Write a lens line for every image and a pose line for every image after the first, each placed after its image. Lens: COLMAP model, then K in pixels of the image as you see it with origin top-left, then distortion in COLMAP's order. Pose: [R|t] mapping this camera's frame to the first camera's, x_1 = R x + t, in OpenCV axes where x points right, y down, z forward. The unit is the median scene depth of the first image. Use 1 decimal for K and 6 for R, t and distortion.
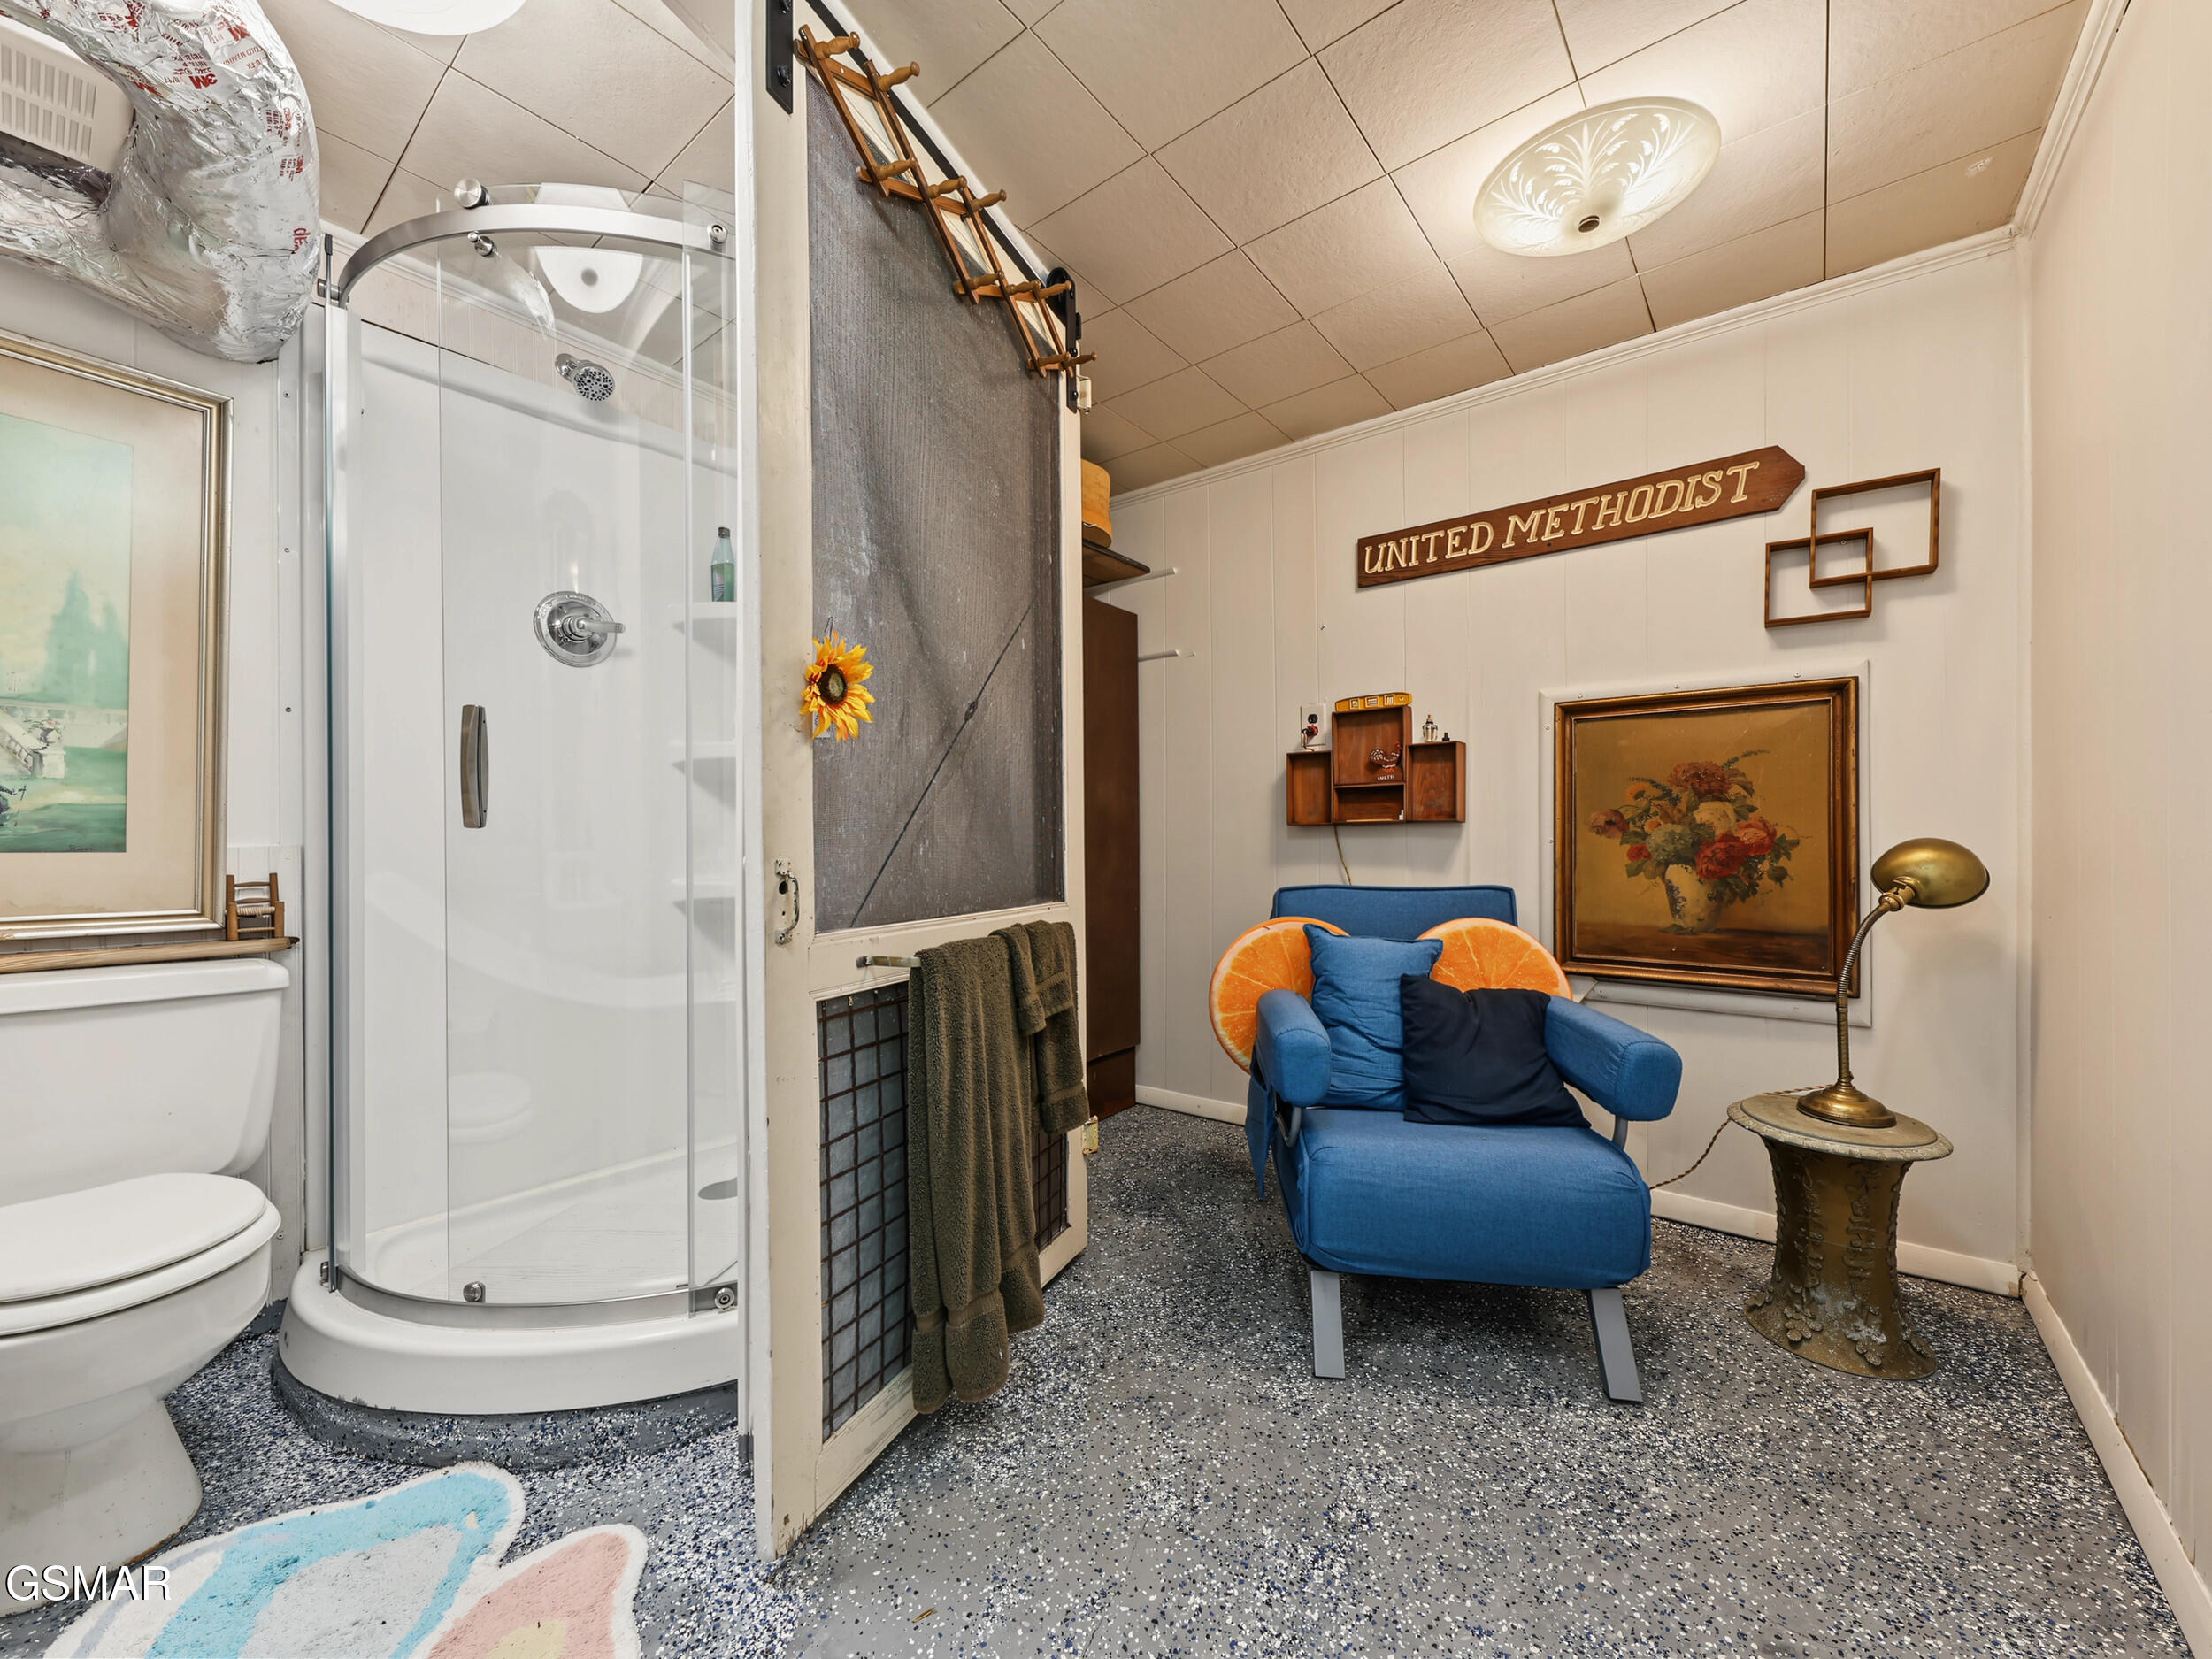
lens RADIAL K [[845.6, 0, 1104.1], [0, 845.6, 846.6], [0, 0, 1]] dist [0.001734, 0.000172]
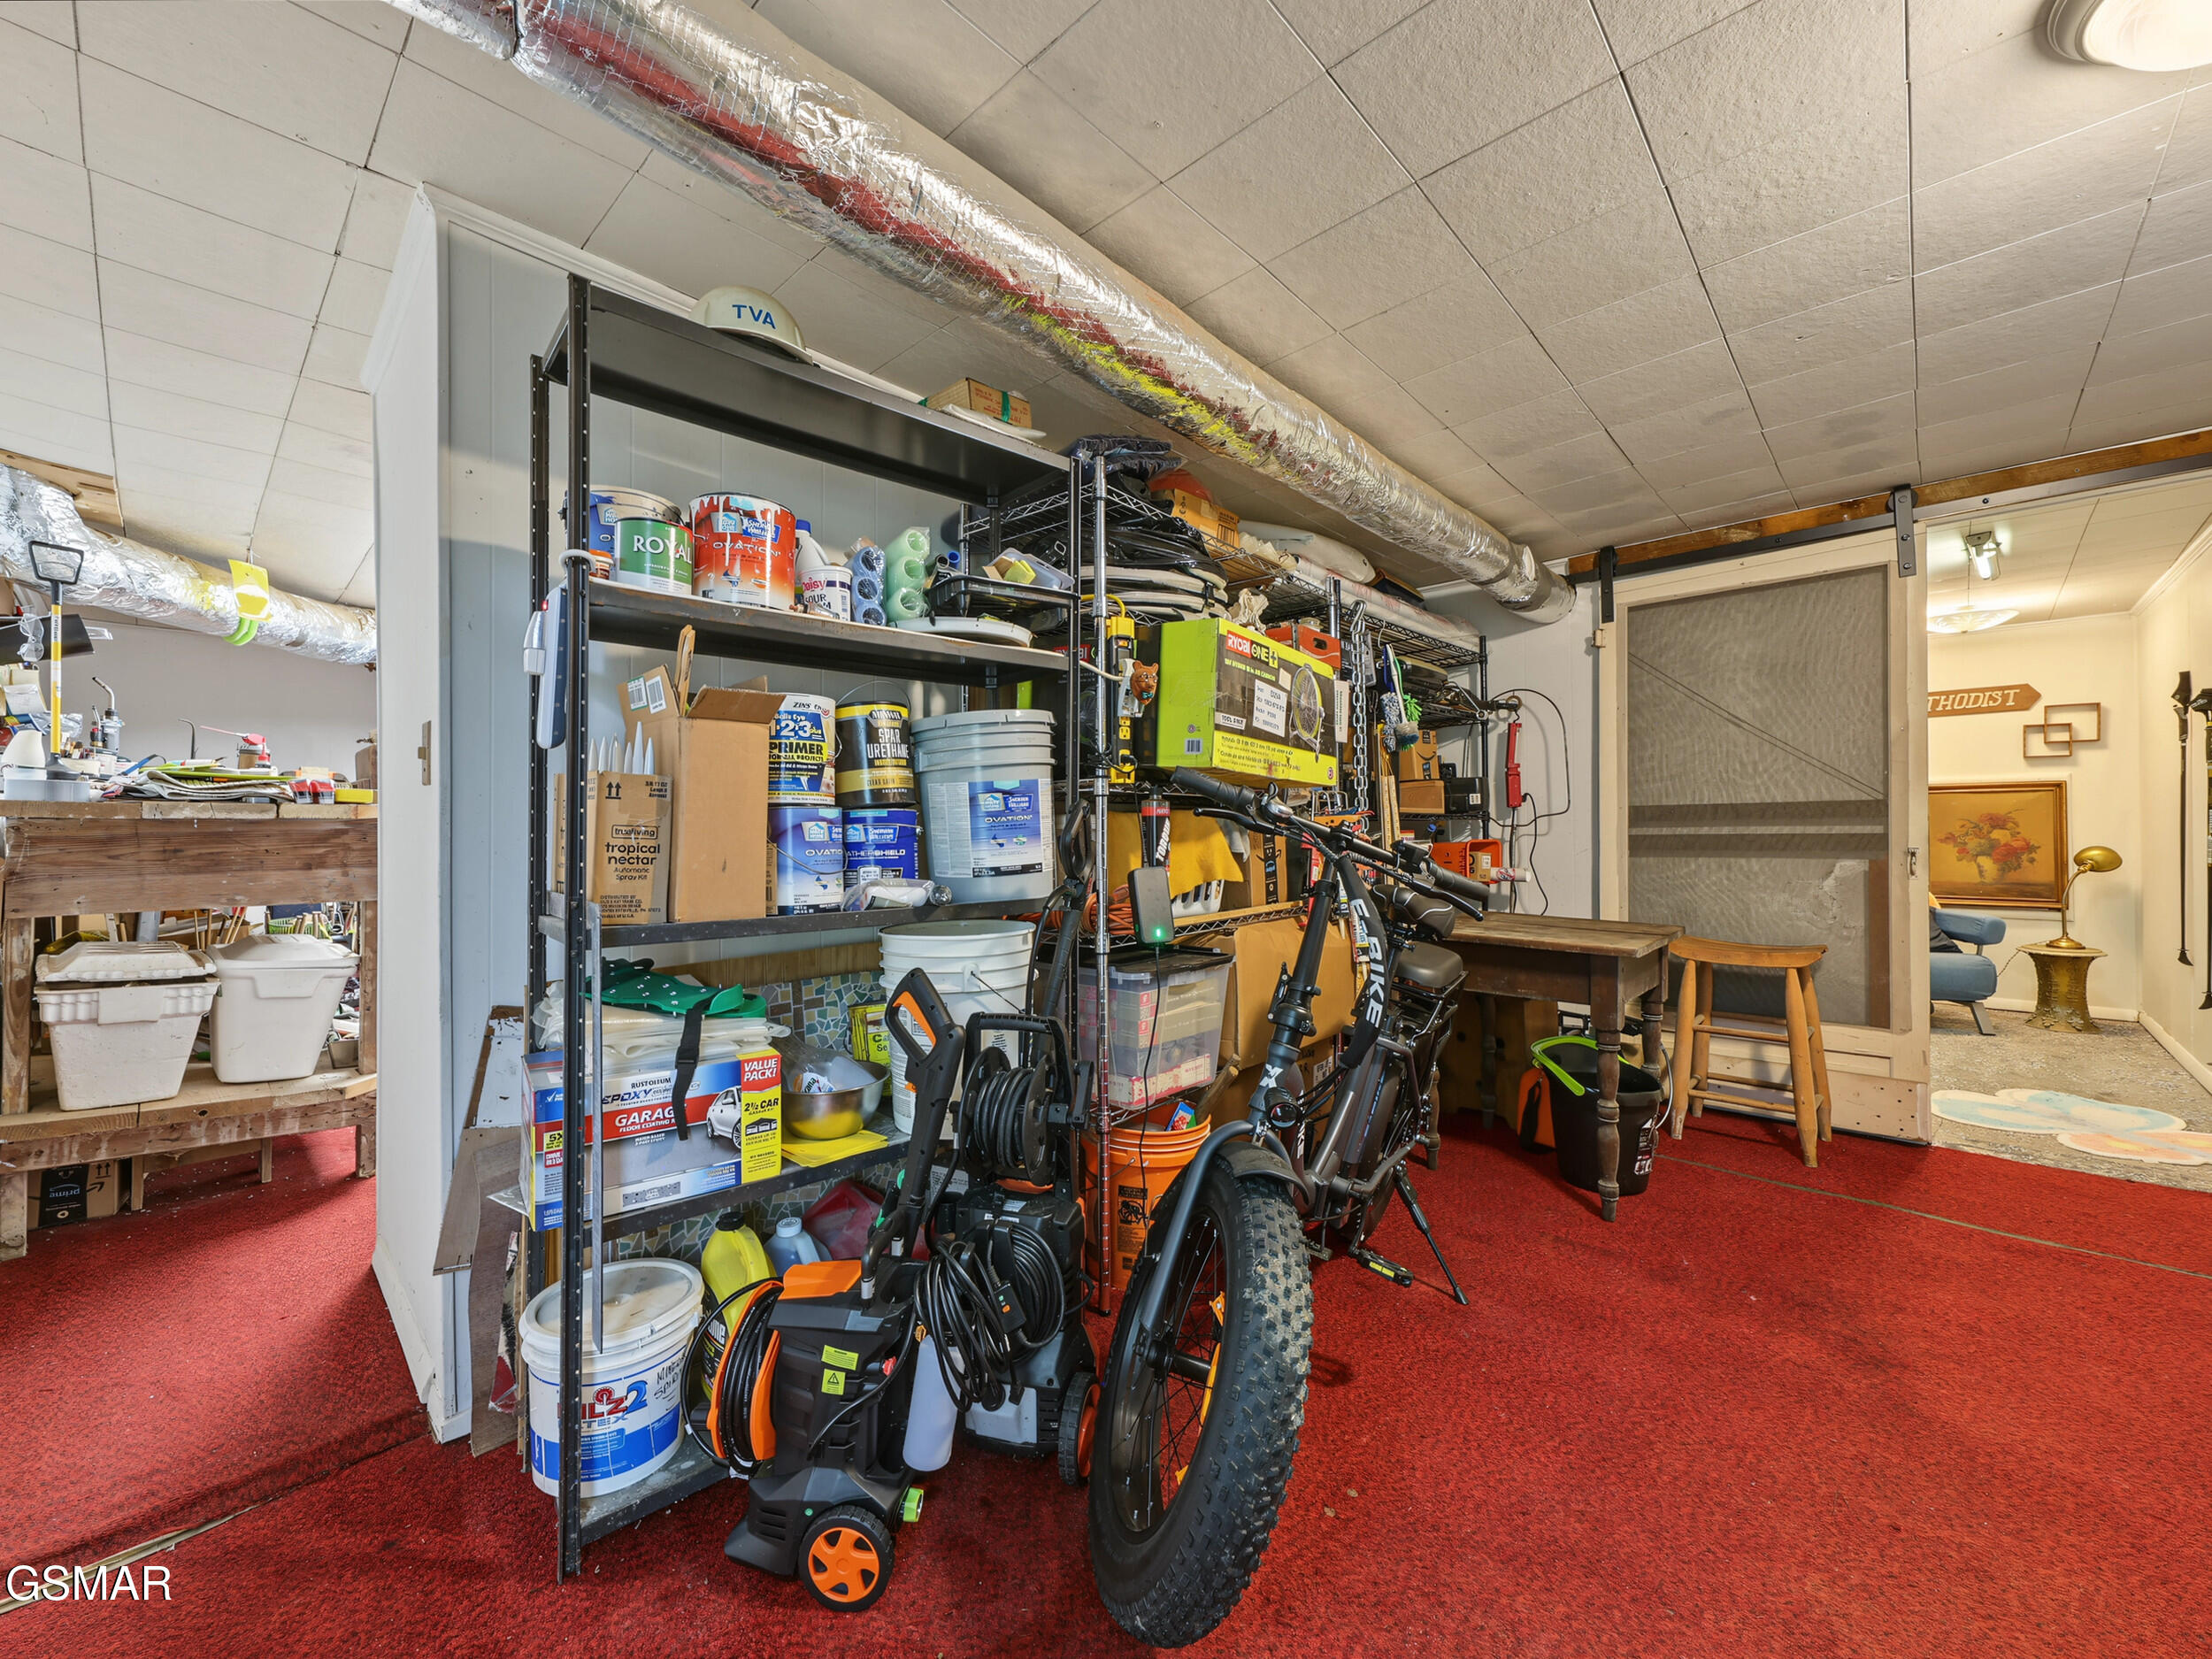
lens RADIAL K [[878.8, 0, 1092.4], [0, 878.8, 833.9], [0, 0, 1]] dist [-0.001059, -0.000002]
pose [[0.996136, -0.012630, -0.086909, -1.742246], [0.012650, 0.999920, -0.000316, -0.078249], [0.086906, -0.000785, 0.996216, -1.823156]]
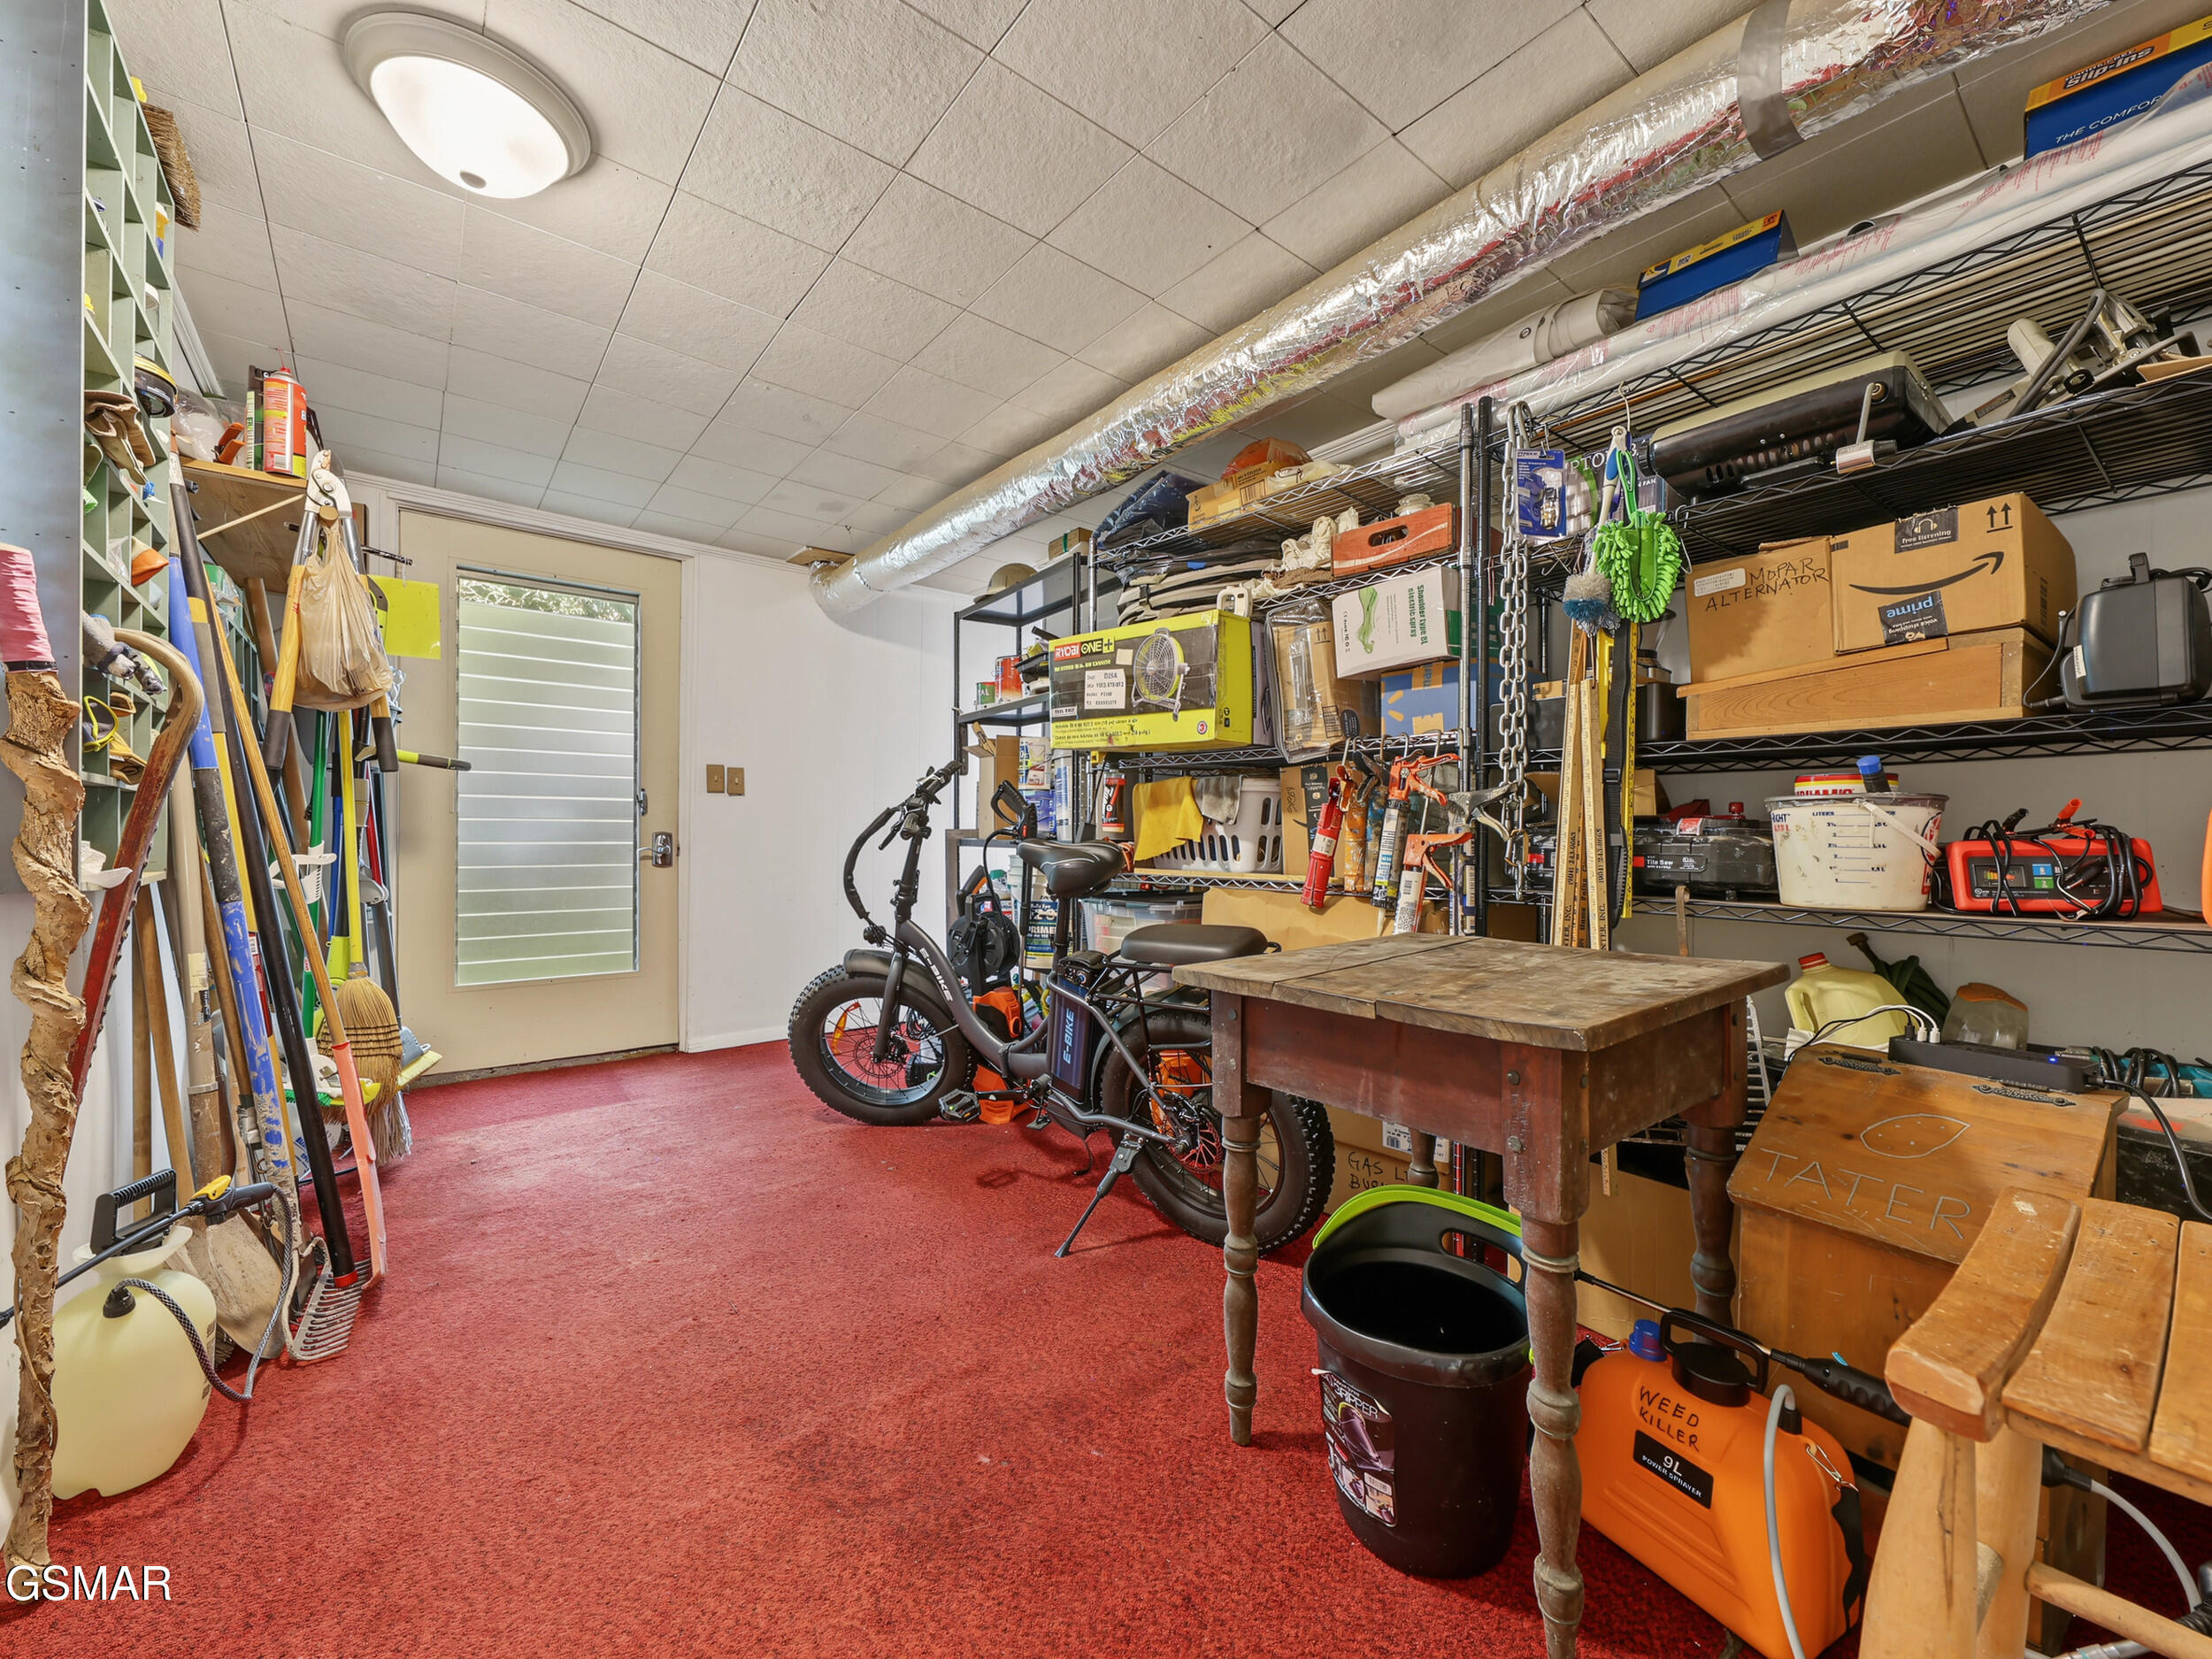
lens RADIAL K [[878.8, 0, 1092.4], [0, 878.8, 833.9], [0, 0, 1]] dist [-0.001059, -0.000002]
pose [[-0.234374, 0.002915, -0.972142, 3.449357], [-0.004990, 0.999979, 0.004201, 0.126196], [0.972134, 0.005836, -0.234354, 3.383366]]
